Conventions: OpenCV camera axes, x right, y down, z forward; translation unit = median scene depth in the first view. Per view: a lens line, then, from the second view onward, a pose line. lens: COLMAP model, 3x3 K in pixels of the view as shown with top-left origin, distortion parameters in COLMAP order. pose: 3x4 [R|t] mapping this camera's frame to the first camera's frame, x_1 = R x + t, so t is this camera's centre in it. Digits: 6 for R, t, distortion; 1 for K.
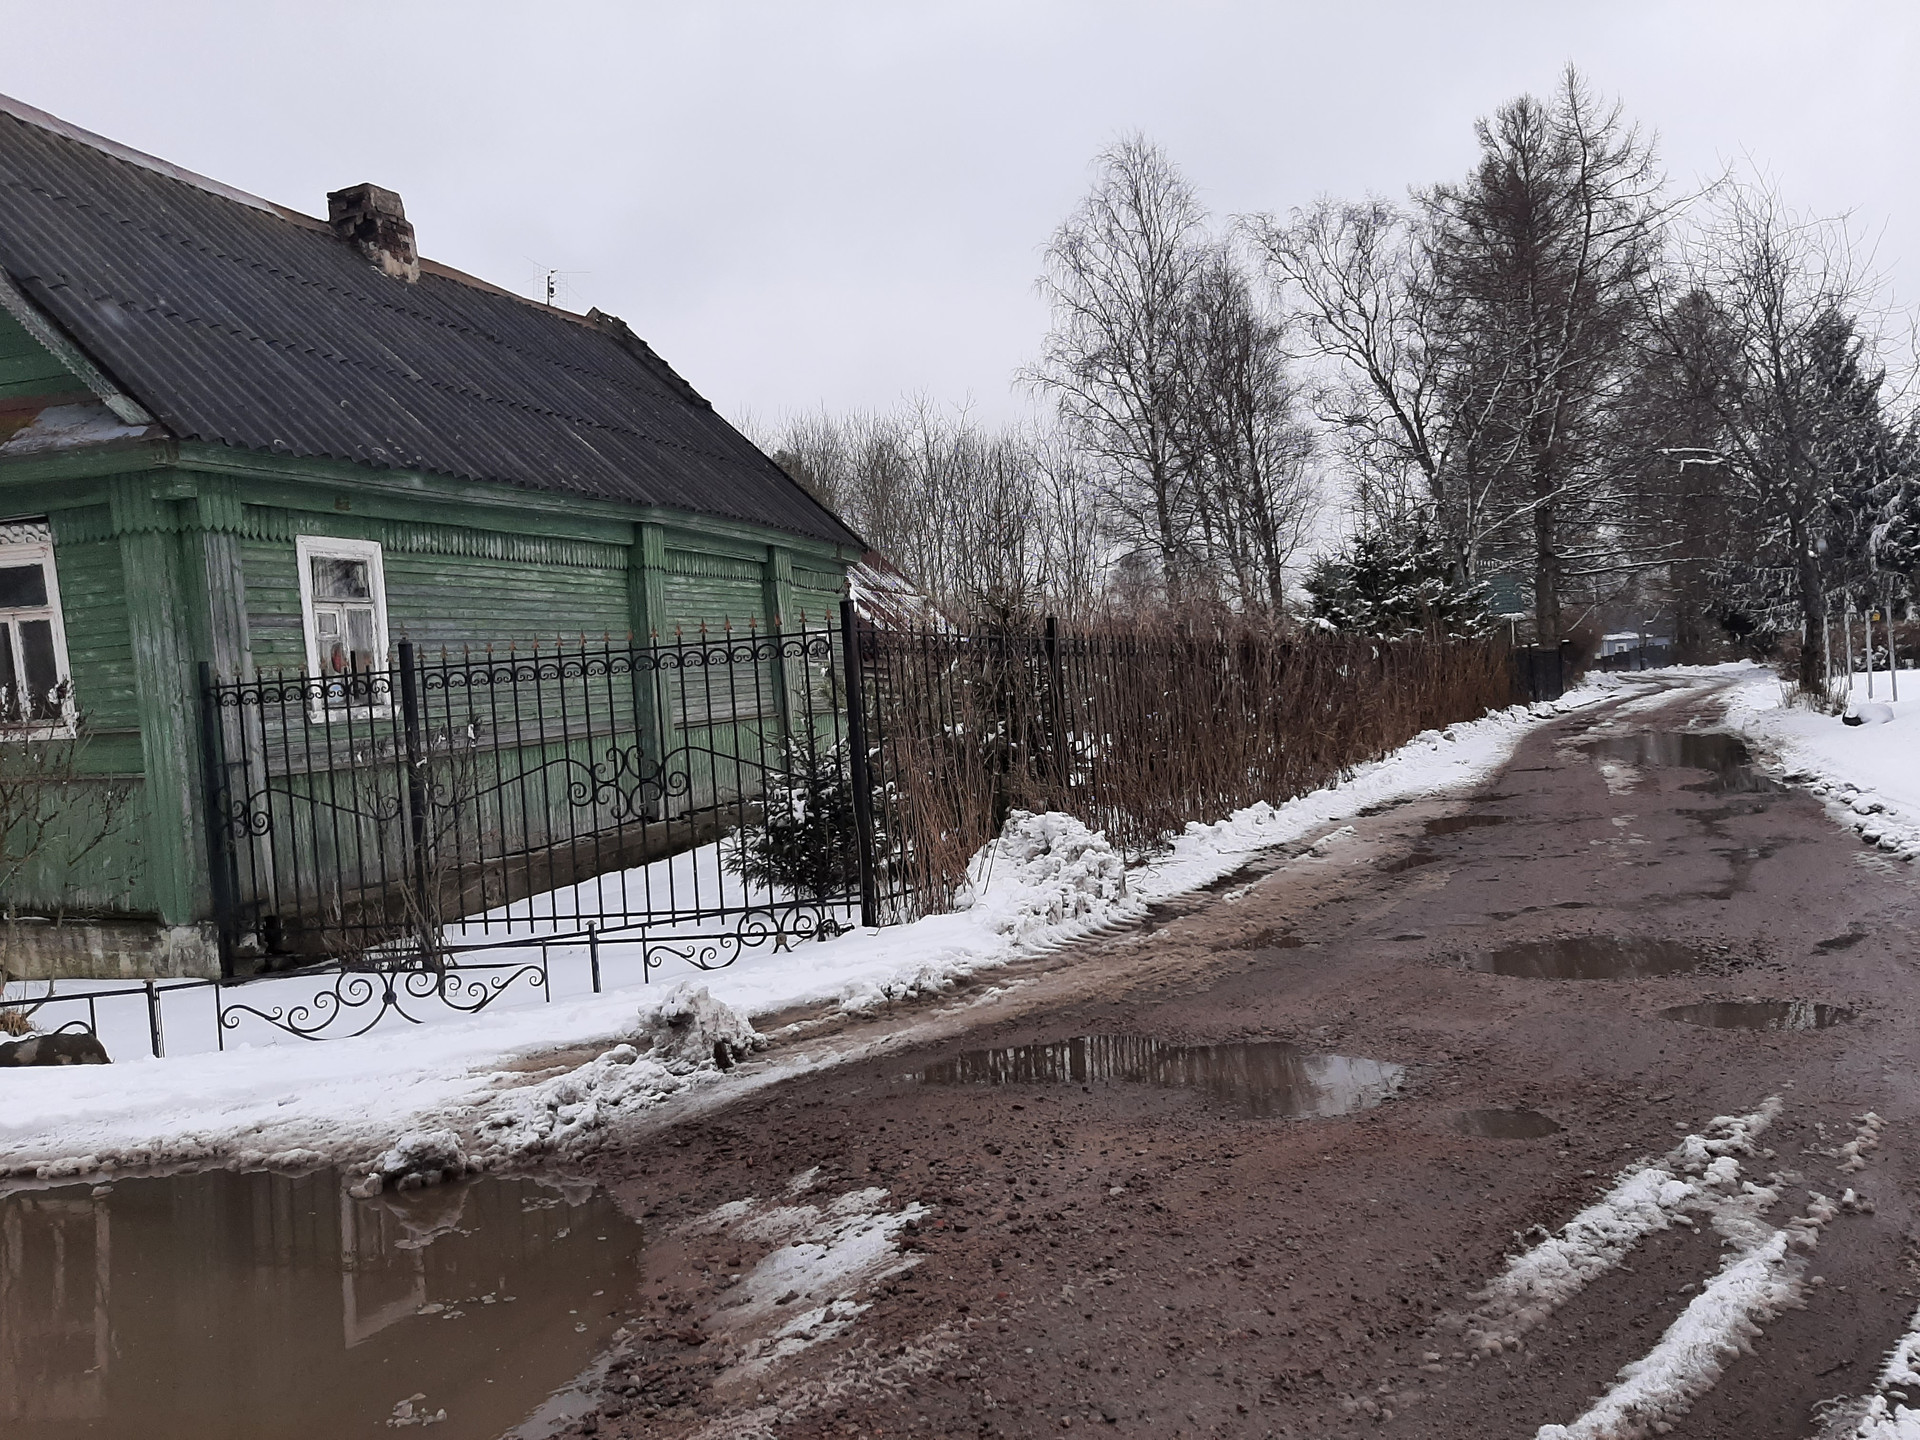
lens RADIAL K [[1457.4, 0, 971.2], [0, 1457.4, 715.3], [0, 0, 1]] dist [0.044171, -0.088473]
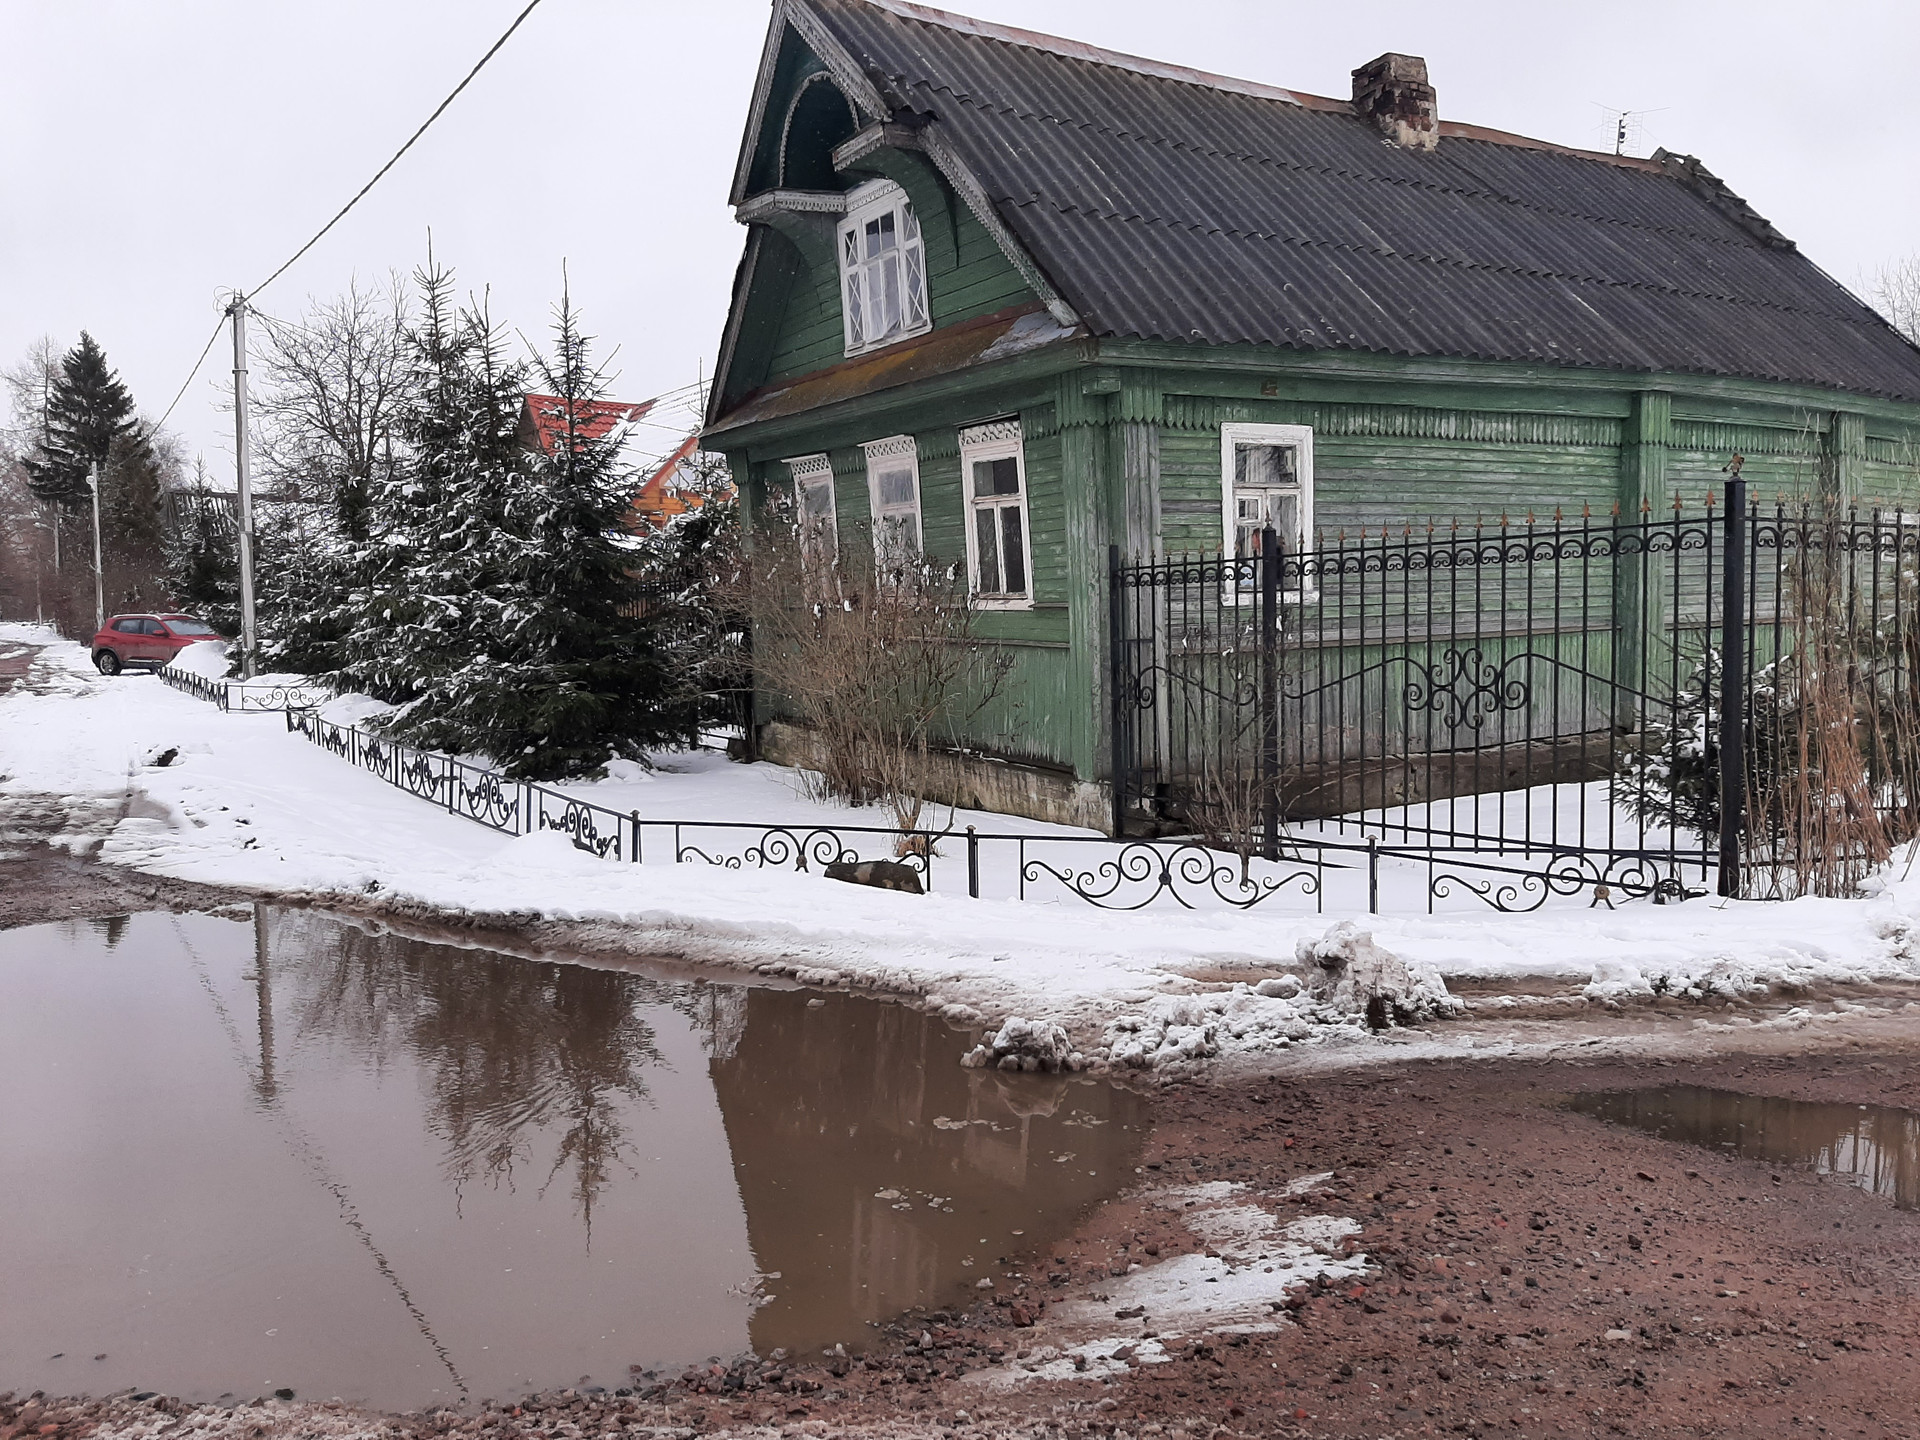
lens RADIAL K [[1457.4, 0, 943.5], [0, 1457.4, 714.9], [0, 0, 1]] dist [0.044171, -0.088473]
pose [[0.738192, 0.097072, -0.667569, 0.116142], [-0.043848, 0.994404, 0.096111, -0.009245], [0.673164, -0.041676, 0.738318, 0.108823]]
